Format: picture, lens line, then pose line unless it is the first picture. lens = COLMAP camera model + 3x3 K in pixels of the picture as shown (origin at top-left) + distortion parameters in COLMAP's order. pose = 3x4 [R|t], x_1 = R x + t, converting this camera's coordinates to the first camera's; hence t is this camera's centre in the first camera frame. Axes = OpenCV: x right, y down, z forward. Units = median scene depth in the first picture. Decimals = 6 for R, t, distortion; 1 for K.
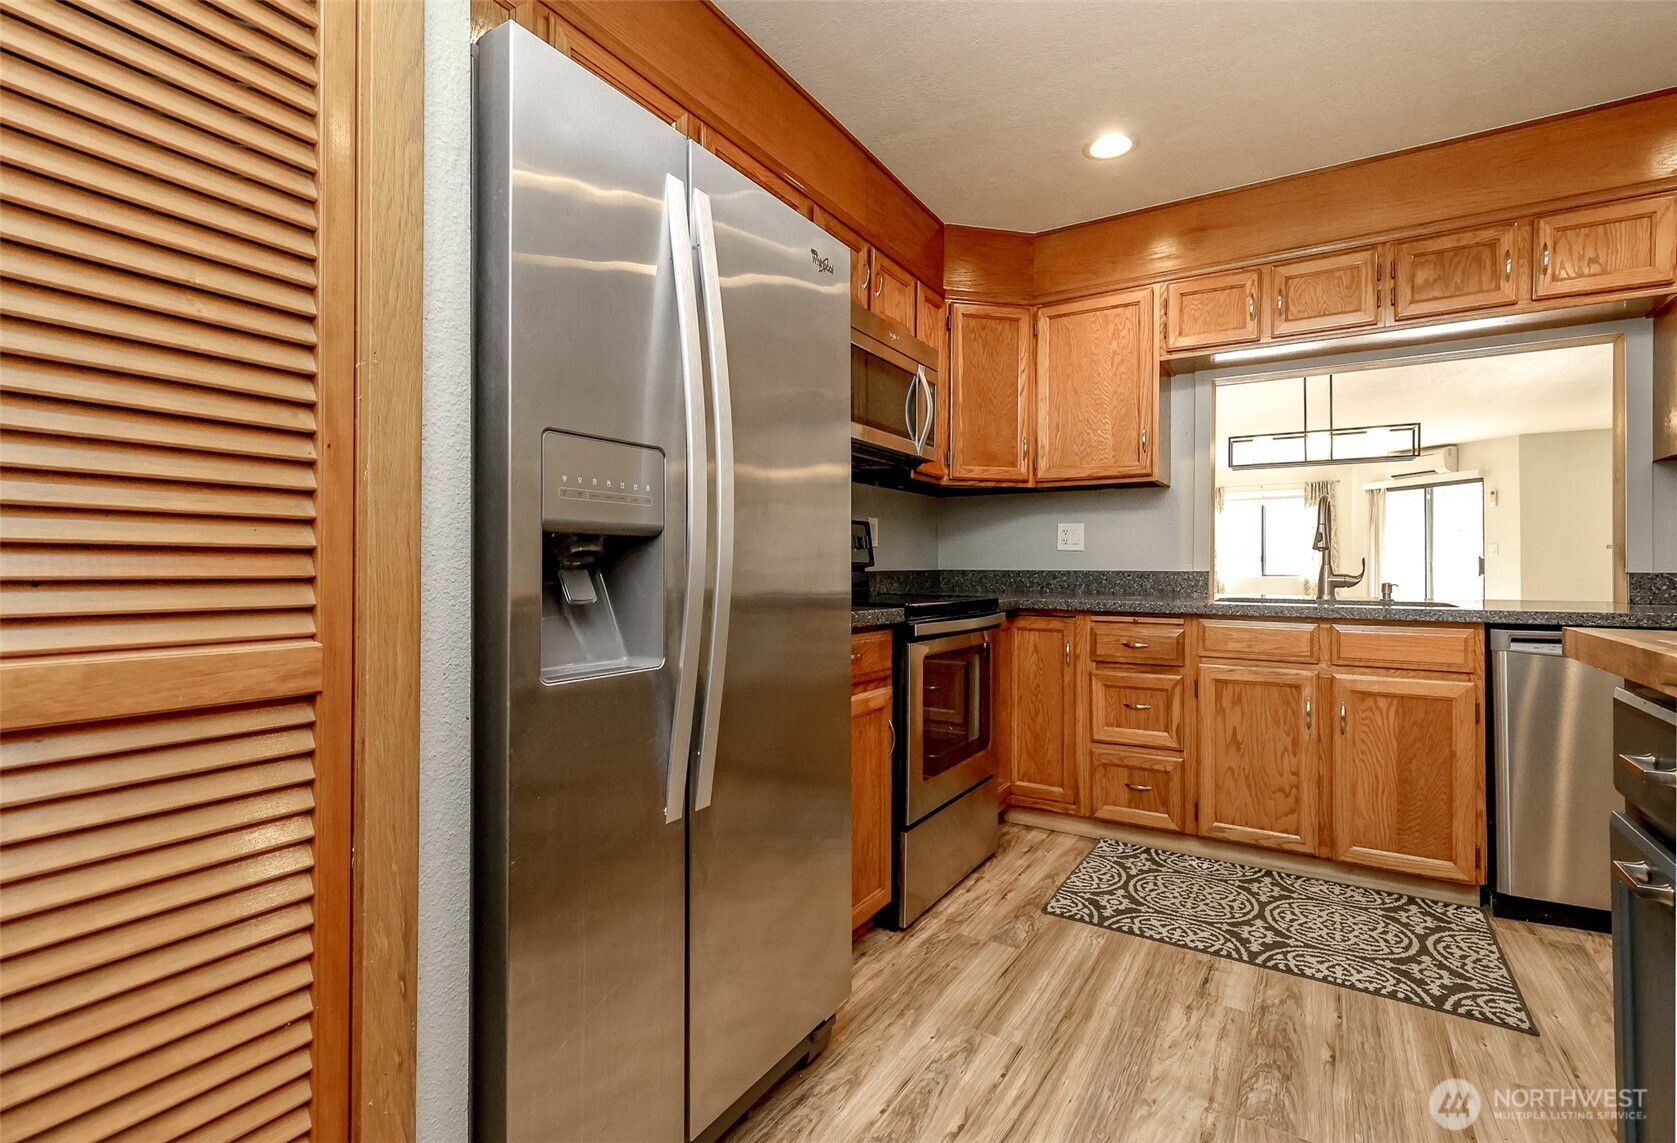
lens RADIAL K [[789.2, 0, 825.3], [0, 789.2, 562.3], [0, 0, 1]] dist [-0.000056, 0.000769]
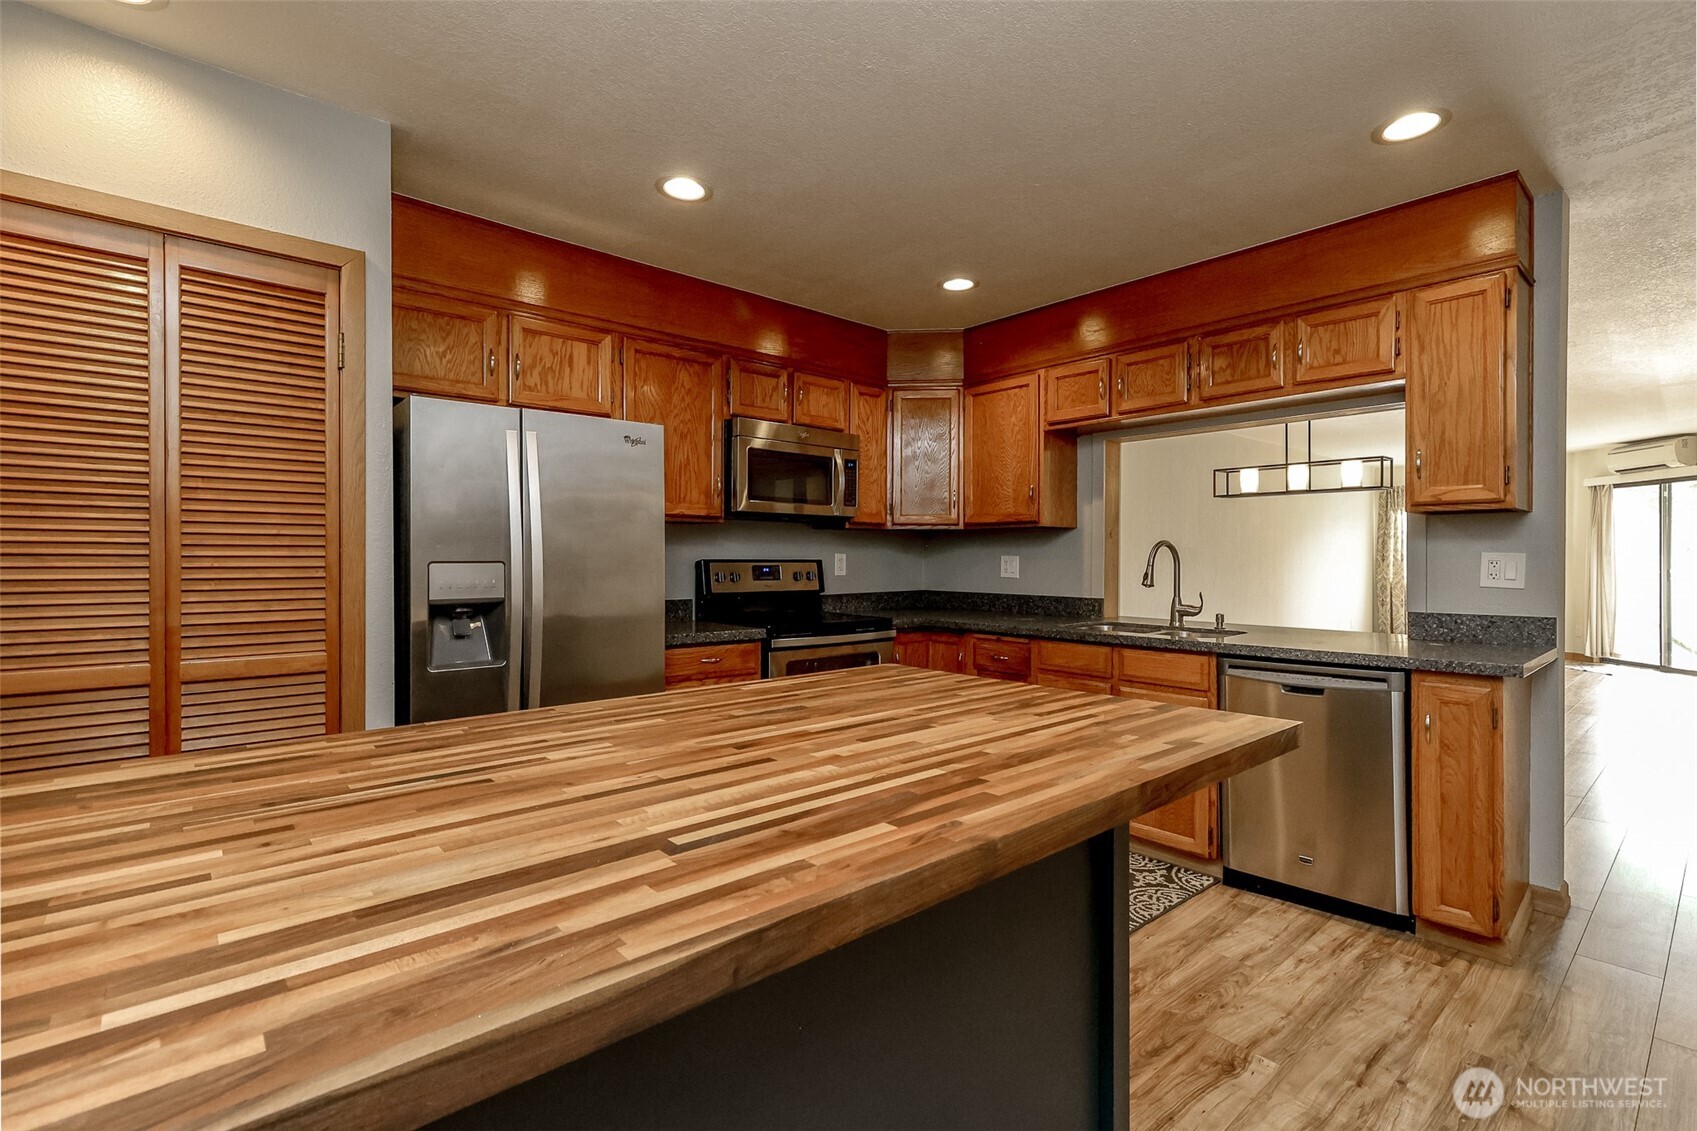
lens RADIAL K [[783.8, 0, 835.2], [0, 783.8, 563.4], [0, 0, 1]] dist [0.008611, -0.003549]
pose [[0.954549, 0.002707, -0.298041, 0.565485], [0.001587, 0.999898, 0.014165, -0.075389], [0.298049, -0.013994, 0.954448, -0.339611]]
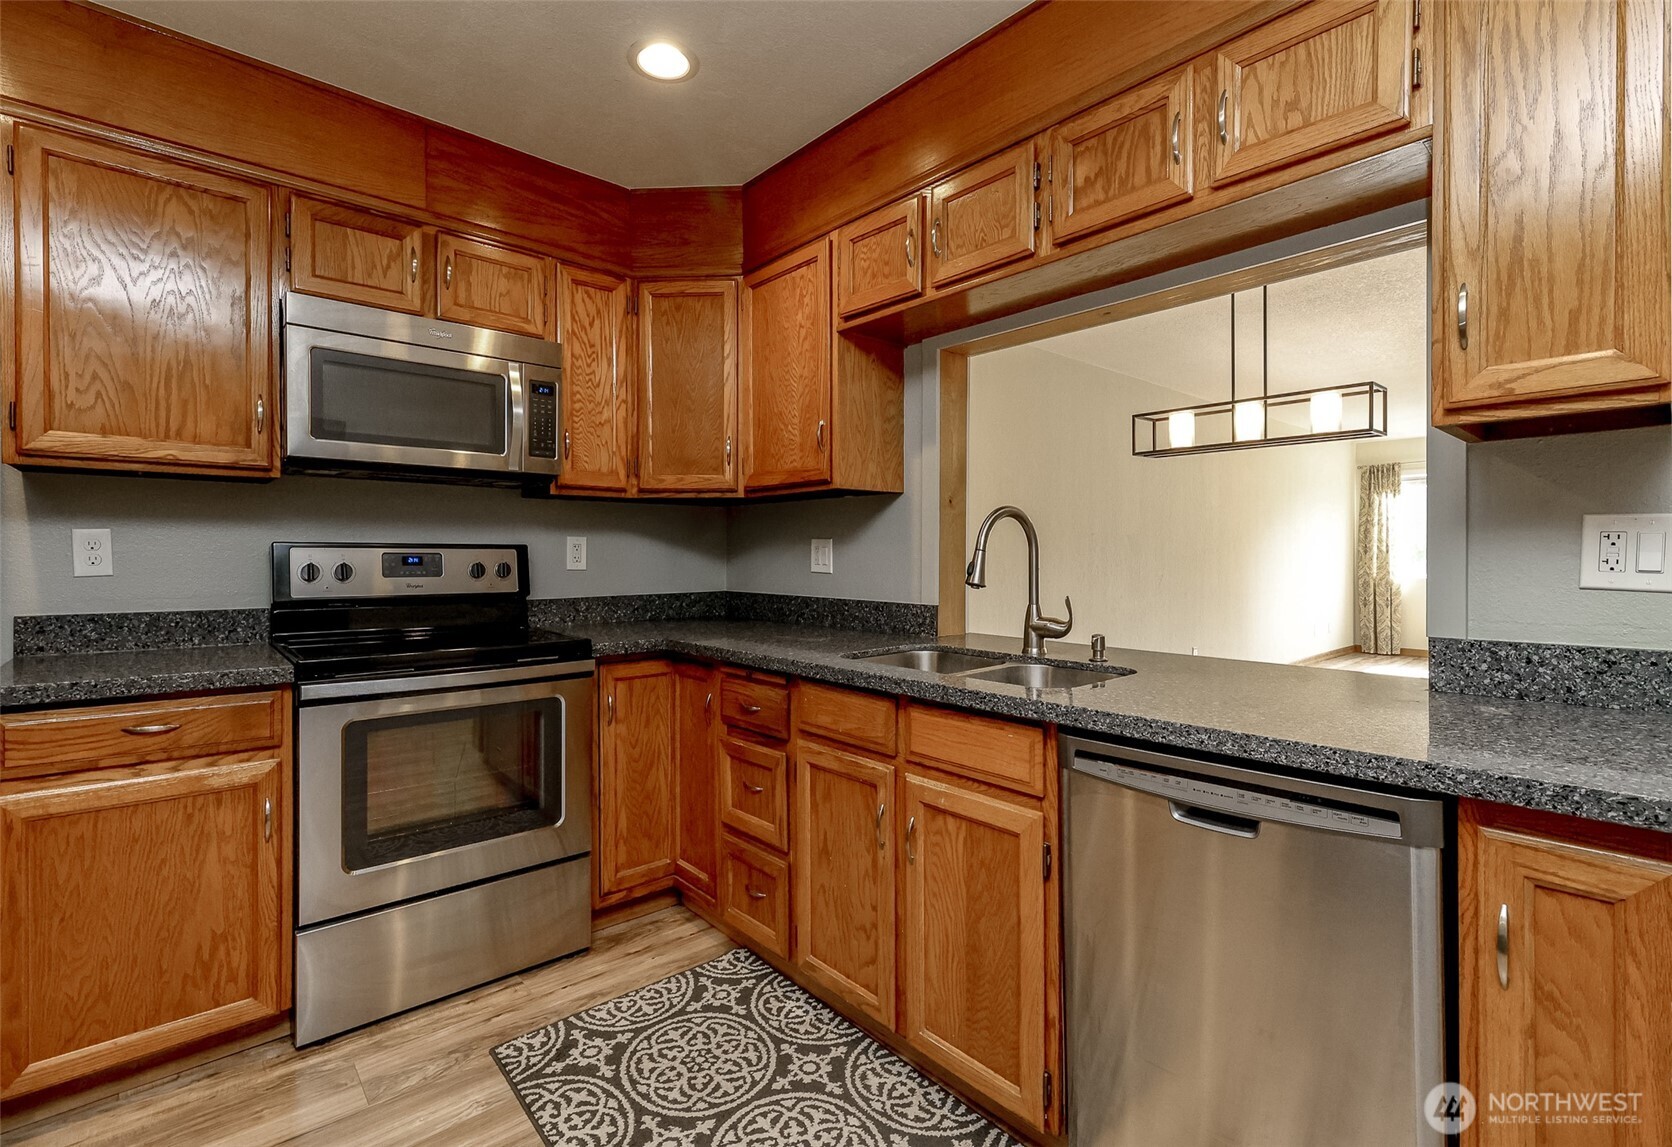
lens RADIAL K [[786.9, 0, 852.4], [0, 786.9, 555.8], [0, 0, 1]] dist [-0.000056, 0.000769]
pose [[0.956475, -0.001964, -0.291808, 0.777894], [0.005005, 0.999941, 0.009674, -0.053762], [0.291772, -0.010713, 0.956428, 0.324449]]
